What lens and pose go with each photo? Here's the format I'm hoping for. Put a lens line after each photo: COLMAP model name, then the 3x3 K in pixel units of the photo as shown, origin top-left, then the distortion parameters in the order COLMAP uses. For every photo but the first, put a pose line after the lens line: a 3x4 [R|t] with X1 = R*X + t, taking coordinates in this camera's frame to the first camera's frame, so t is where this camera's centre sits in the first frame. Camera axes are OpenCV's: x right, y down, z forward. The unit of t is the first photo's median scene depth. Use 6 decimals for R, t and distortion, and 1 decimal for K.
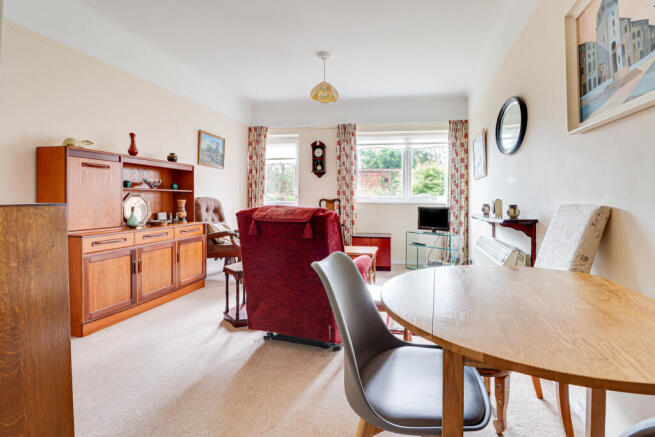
lens RADIAL K [[332.1, 0, 330.1], [0, 332.1, 202.8], [0, 0, 1]] dist [-0.001582, -0.000440]
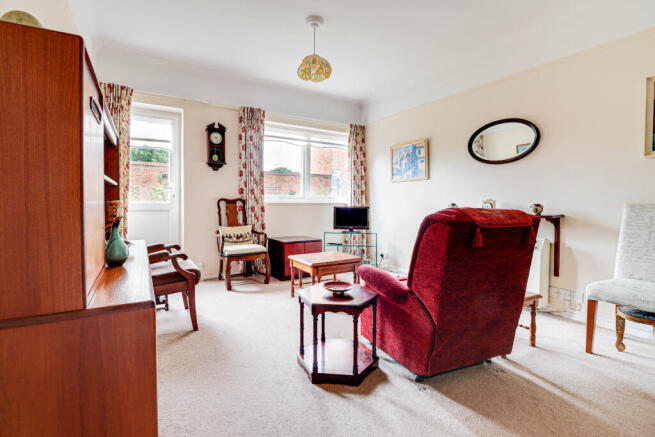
lens RADIAL K [[332.1, 0, 330.1], [0, 332.1, 202.8], [0, 0, 1]] dist [-0.001582, -0.000440]
pose [[0.713184, -0.005661, 0.700954, -0.397725], [0.010208, 0.999945, -0.002310, 0.002647], [-0.700902, 0.008802, 0.713203, 0.278987]]
